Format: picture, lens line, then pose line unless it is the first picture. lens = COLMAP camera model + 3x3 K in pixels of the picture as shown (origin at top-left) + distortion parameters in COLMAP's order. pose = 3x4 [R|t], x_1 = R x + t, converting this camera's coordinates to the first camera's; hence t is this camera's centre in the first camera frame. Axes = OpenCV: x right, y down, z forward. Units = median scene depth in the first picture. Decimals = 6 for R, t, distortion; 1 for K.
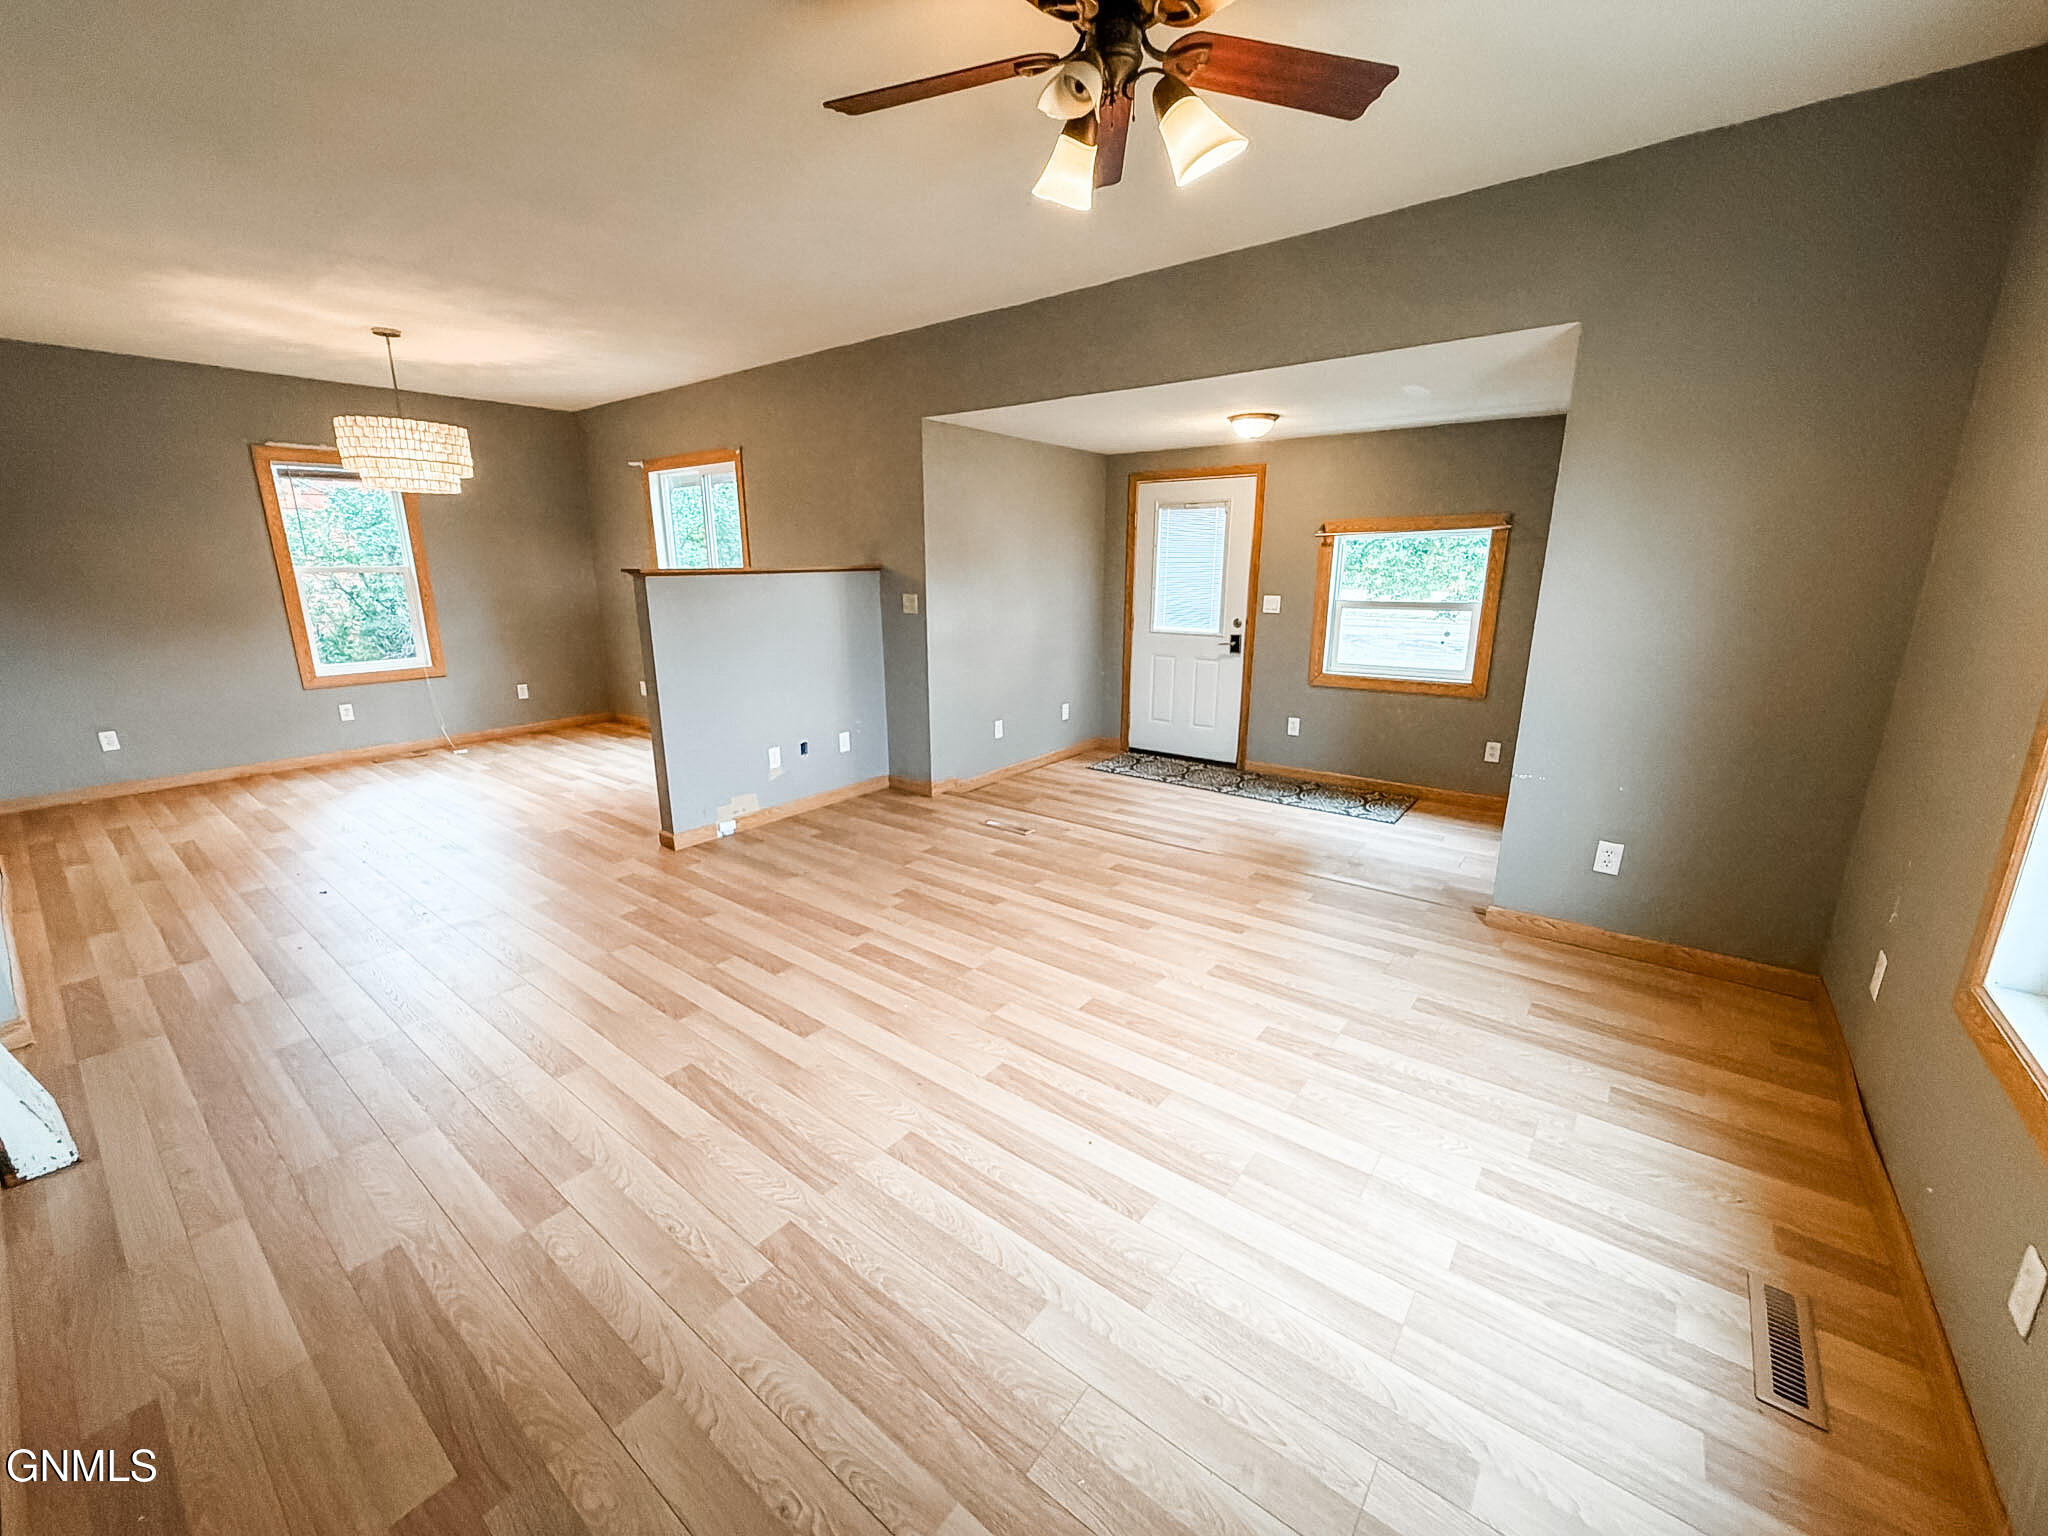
lens RADIAL K [[816.5, 0, 1017.7], [0, 816.5, 768.1], [0, 0, 1]] dist [-0.001002, 0.000720]
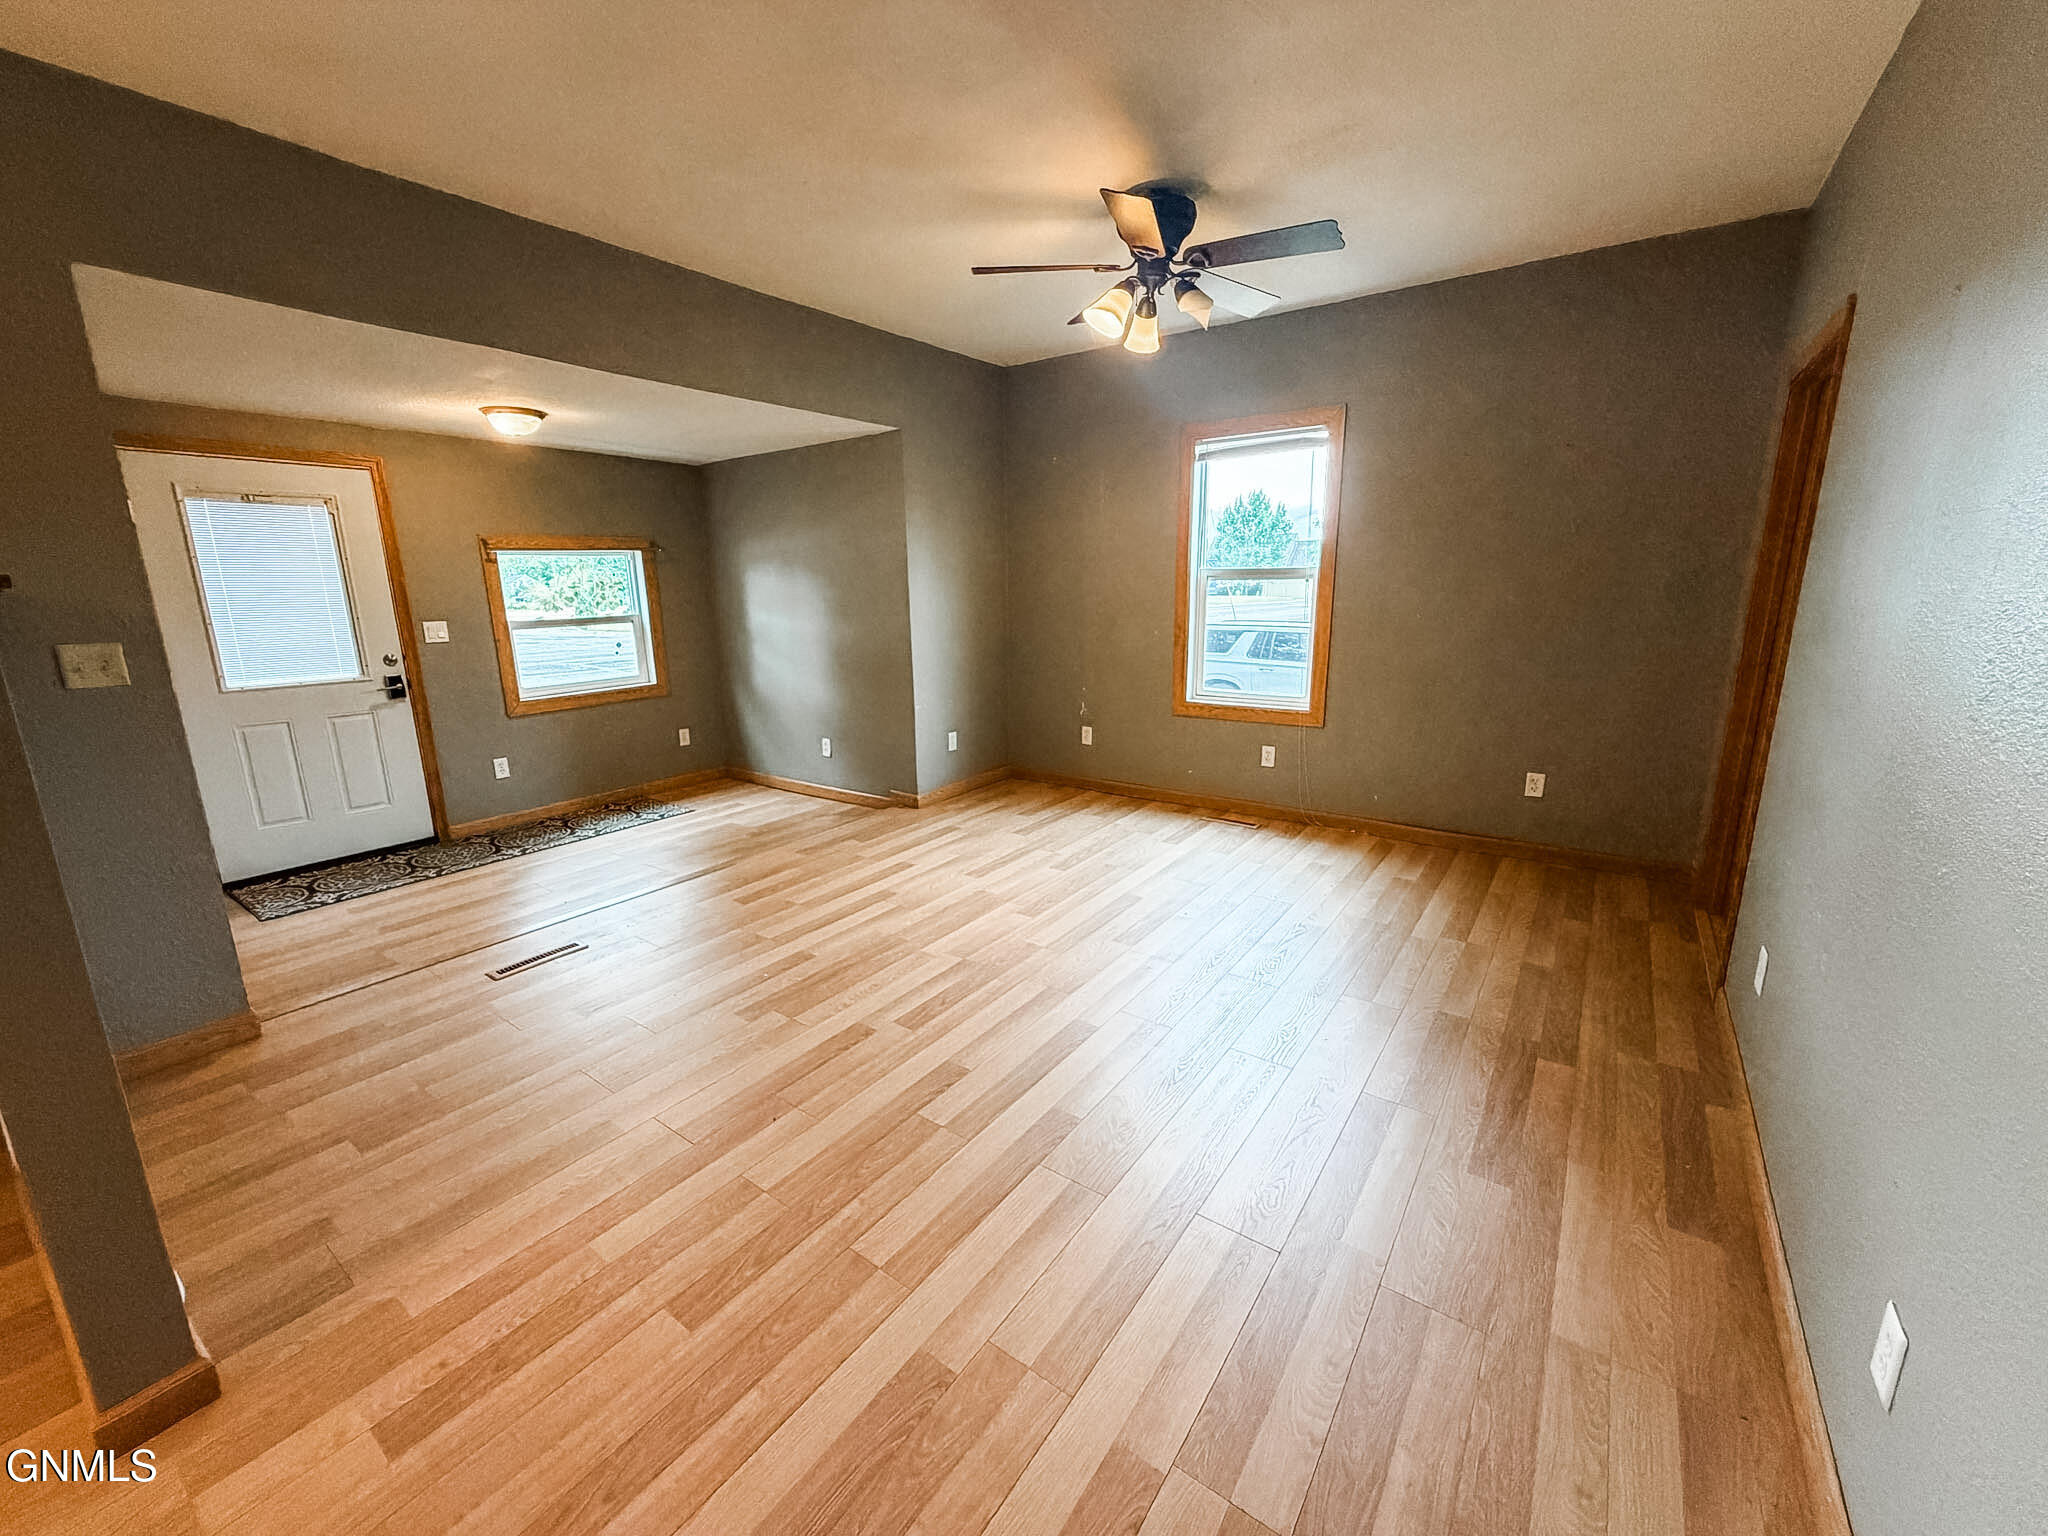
lens RADIAL K [[816.5, 0, 1017.7], [0, 816.5, 768.1], [0, 0, 1]] dist [-0.001002, 0.000720]
pose [[-0.040765, -0.221731, 0.974255, -0.938691], [0.260913, 0.938872, 0.224596, -0.181013], [-0.964501, 0.263352, 0.019580, 0.793857]]
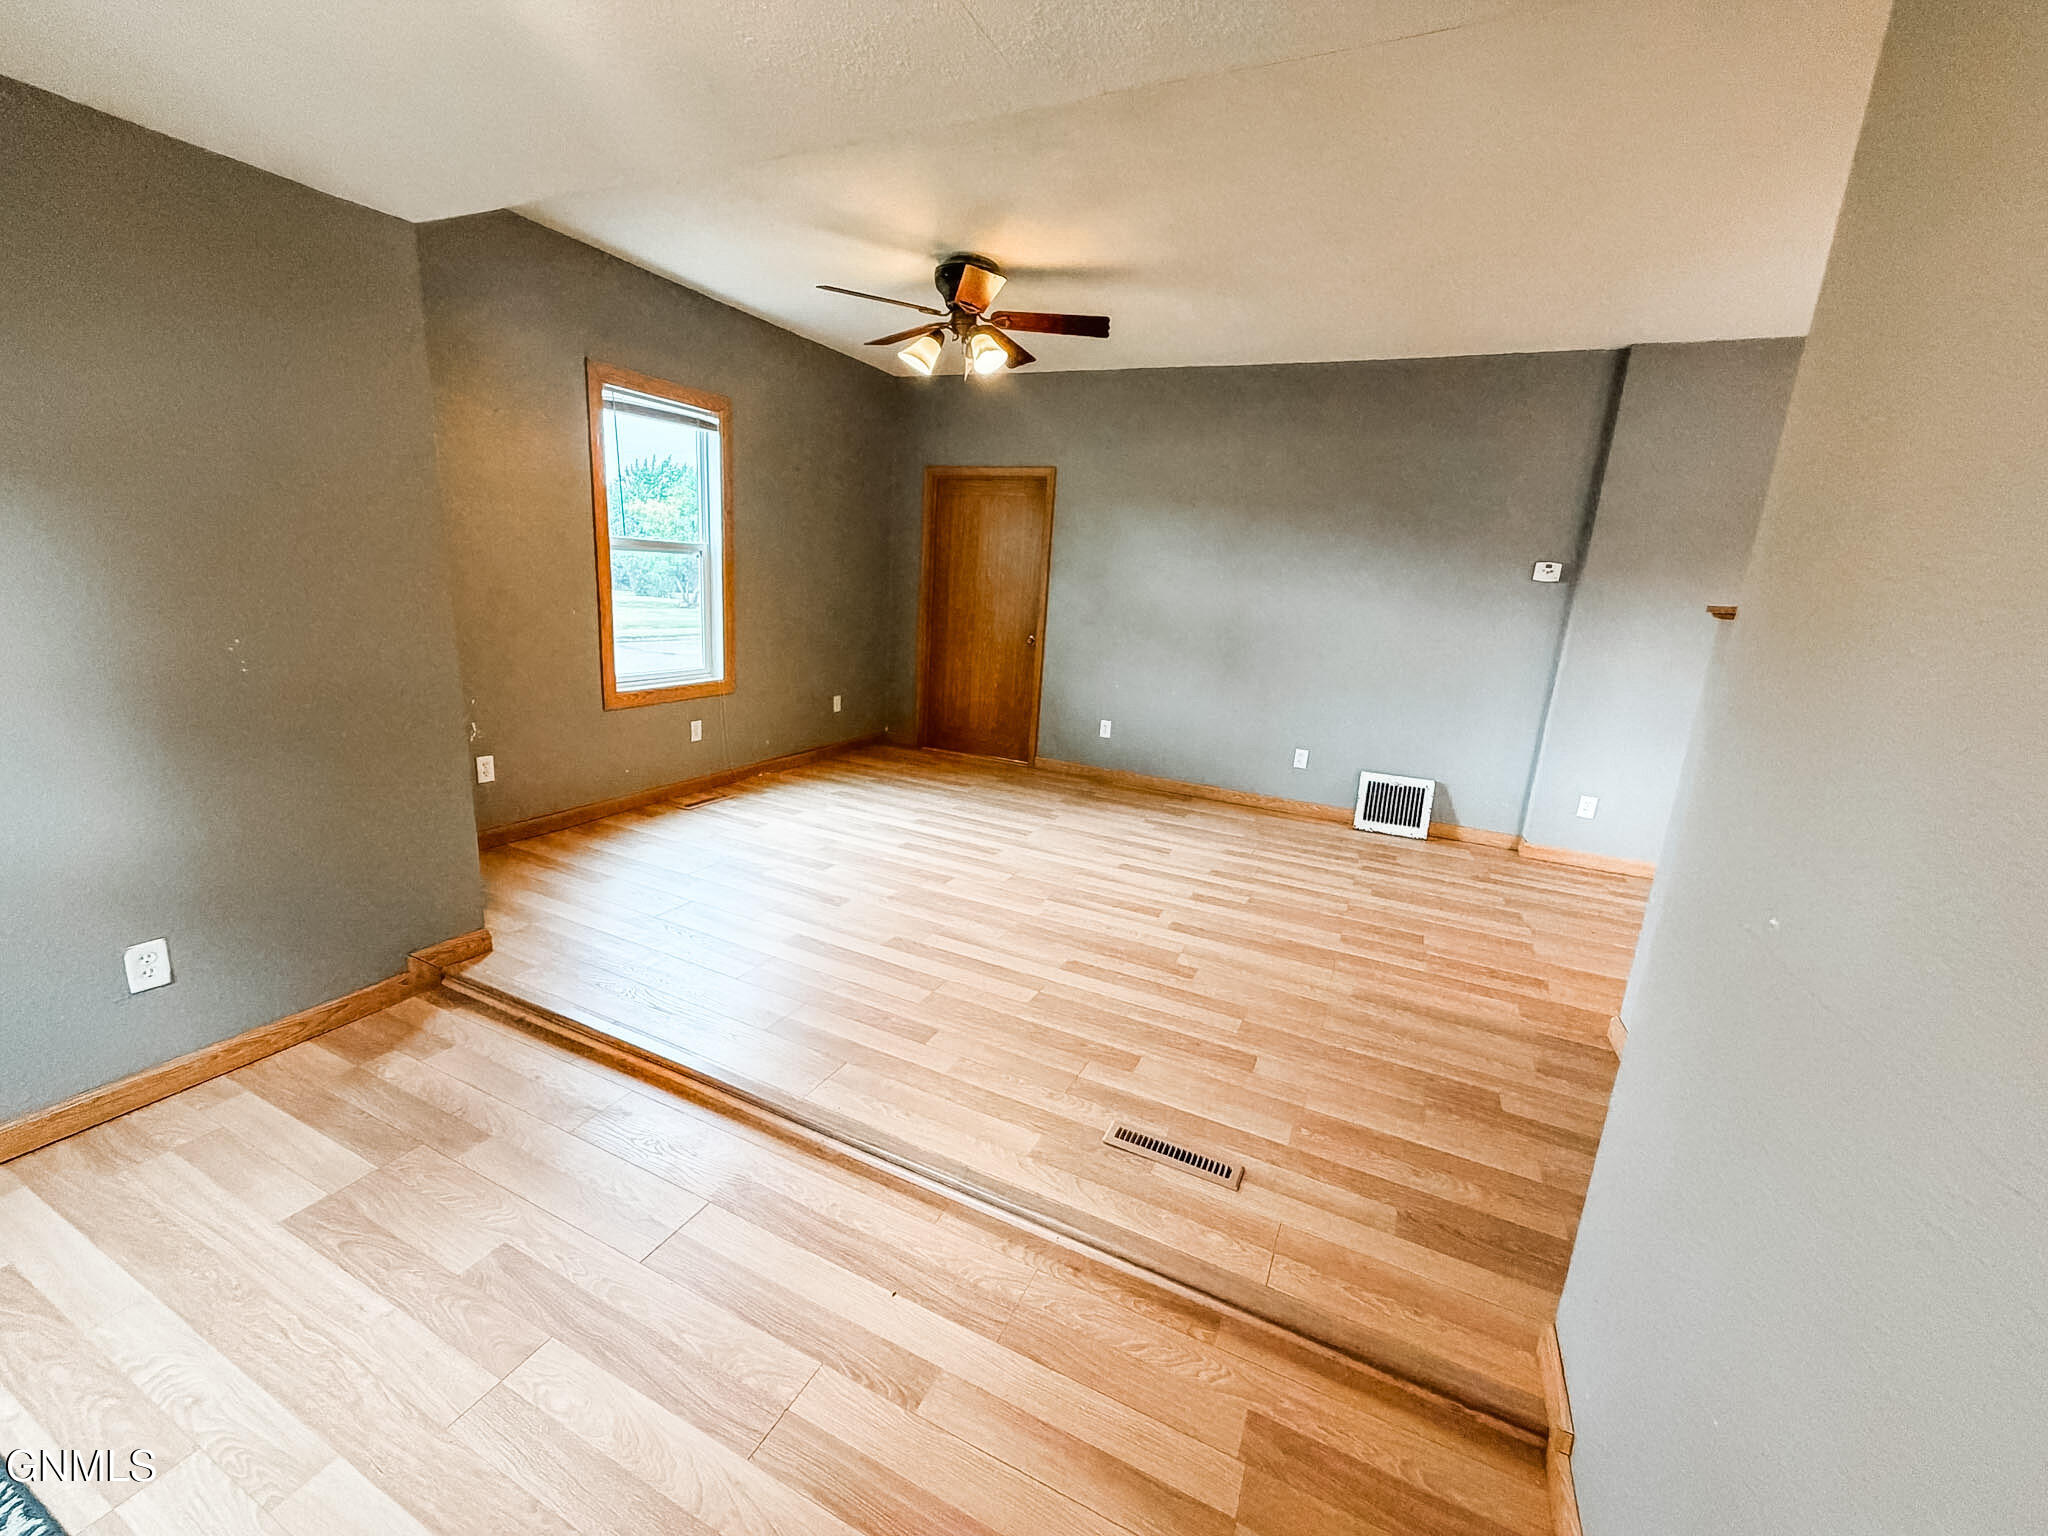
lens RADIAL K [[819.8, 0, 1018.5], [0, 819.8, 765.7], [0, 0, 1]] dist [0.000793, -0.000504]
pose [[-0.973609, -0.005293, -0.228162, 0.244067], [-0.111411, 0.883538, 0.454915, -0.437799], [0.199182, 0.468329, -0.860810, 1.803017]]
